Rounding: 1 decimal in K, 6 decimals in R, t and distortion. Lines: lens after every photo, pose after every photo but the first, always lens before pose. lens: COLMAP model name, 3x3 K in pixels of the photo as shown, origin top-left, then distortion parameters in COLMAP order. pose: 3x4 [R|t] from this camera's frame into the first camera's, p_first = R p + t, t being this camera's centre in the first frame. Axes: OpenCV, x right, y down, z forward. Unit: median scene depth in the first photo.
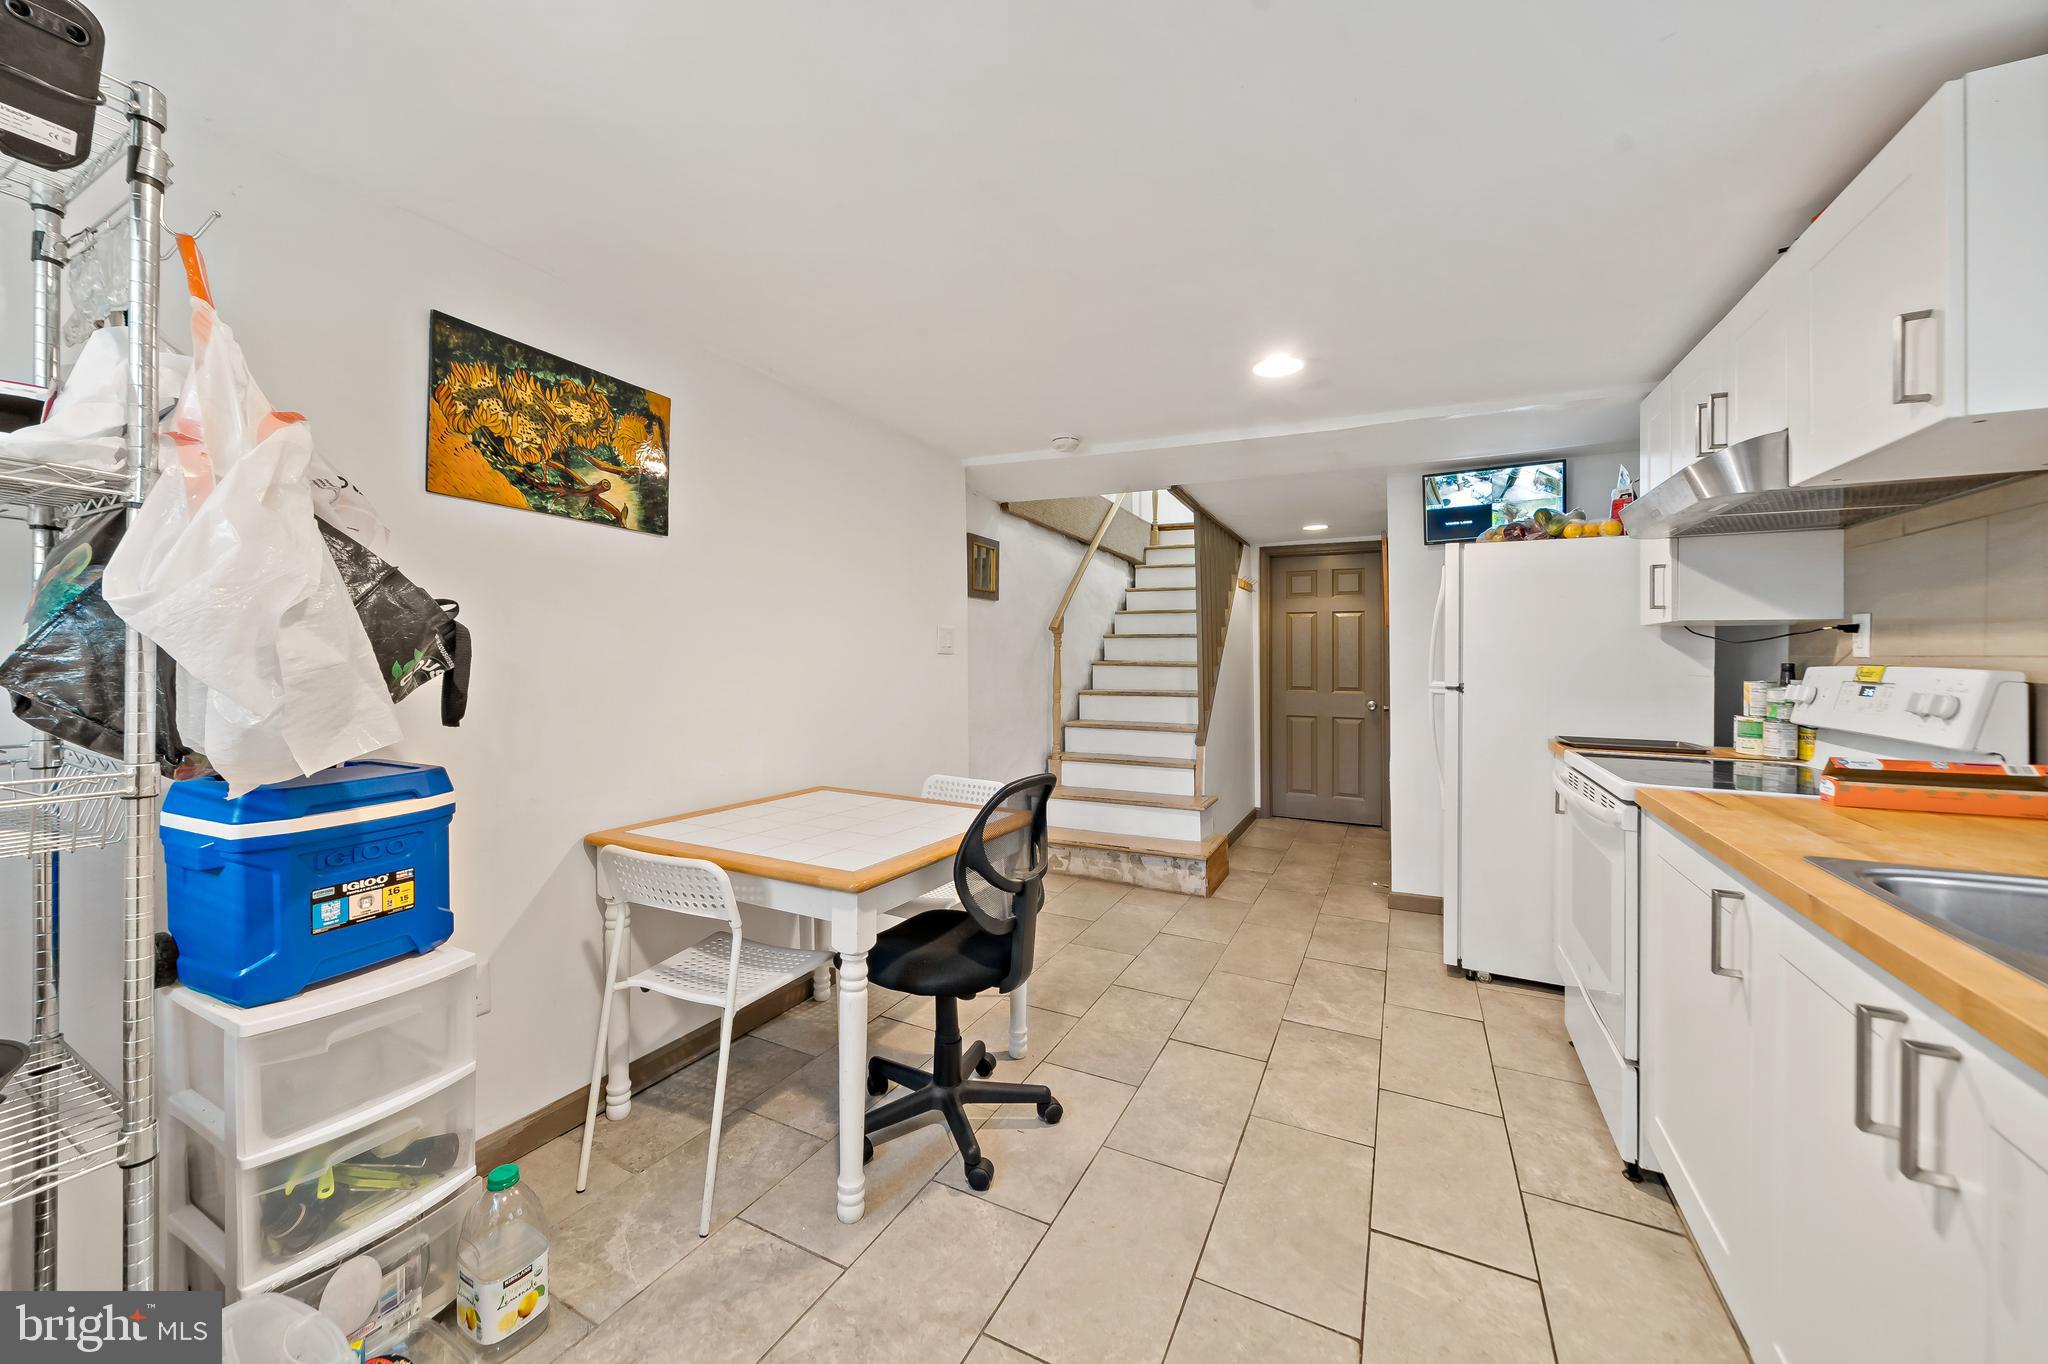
lens RADIAL K [[773.8, 0, 1011.0], [0, 773.8, 655.7], [0, 0, 1]] dist [-0.000369, 0.000078]
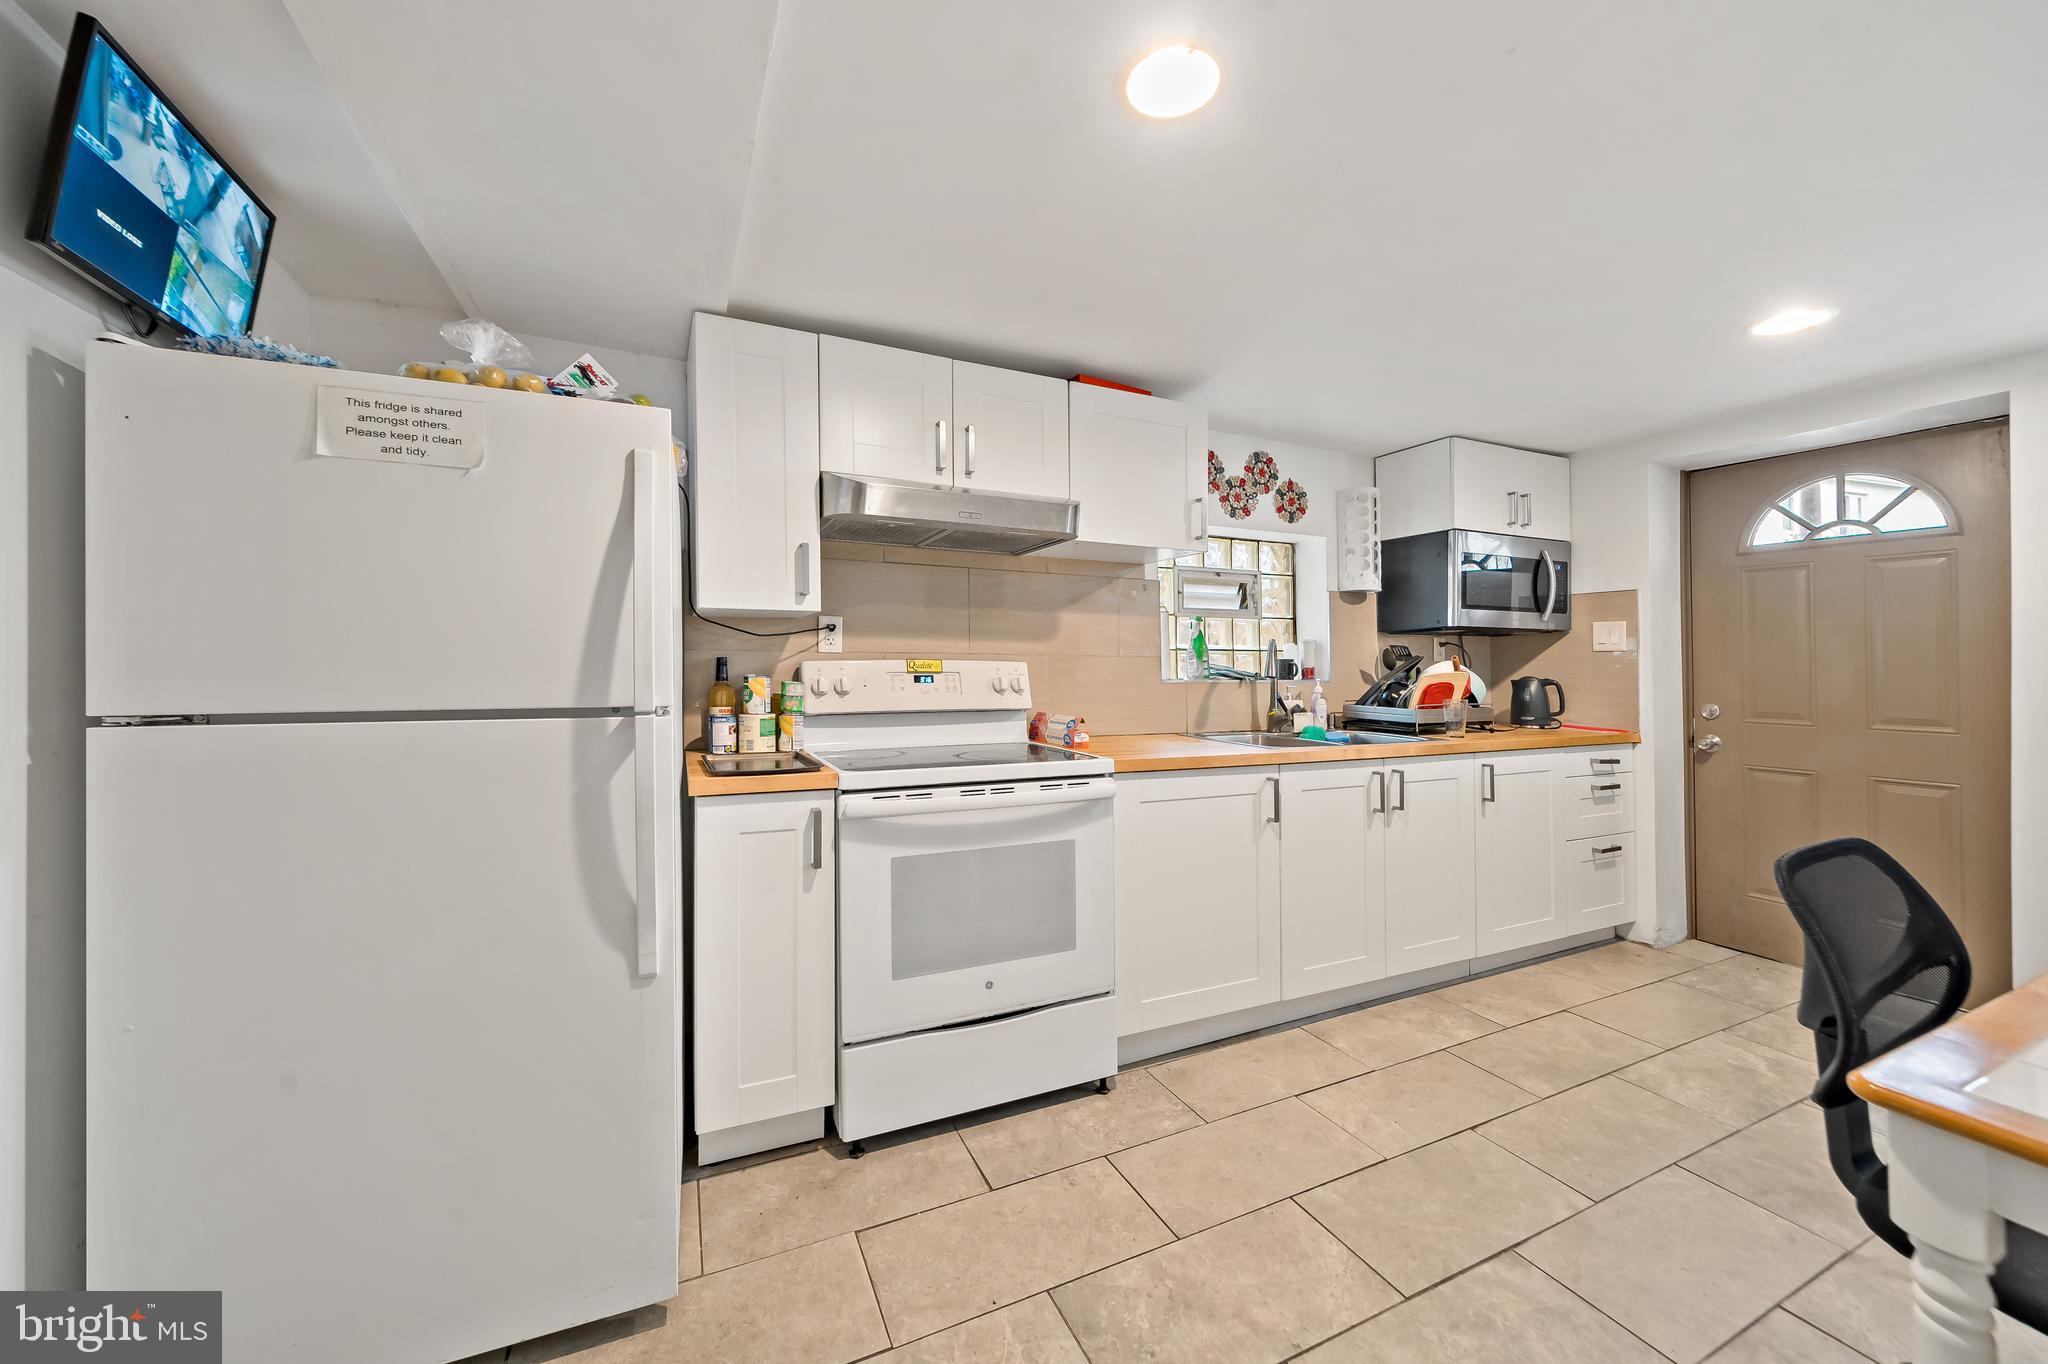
lens RADIAL K [[773.8, 0, 1011.0], [0, 773.8, 655.7], [0, 0, 1]] dist [-0.000369, 0.000078]
pose [[-0.786066, -0.008978, 0.618077, 0.171552], [-0.014704, 0.999883, -0.004176, 0.007361], [-0.617967, -0.012371, -0.786107, 1.924392]]
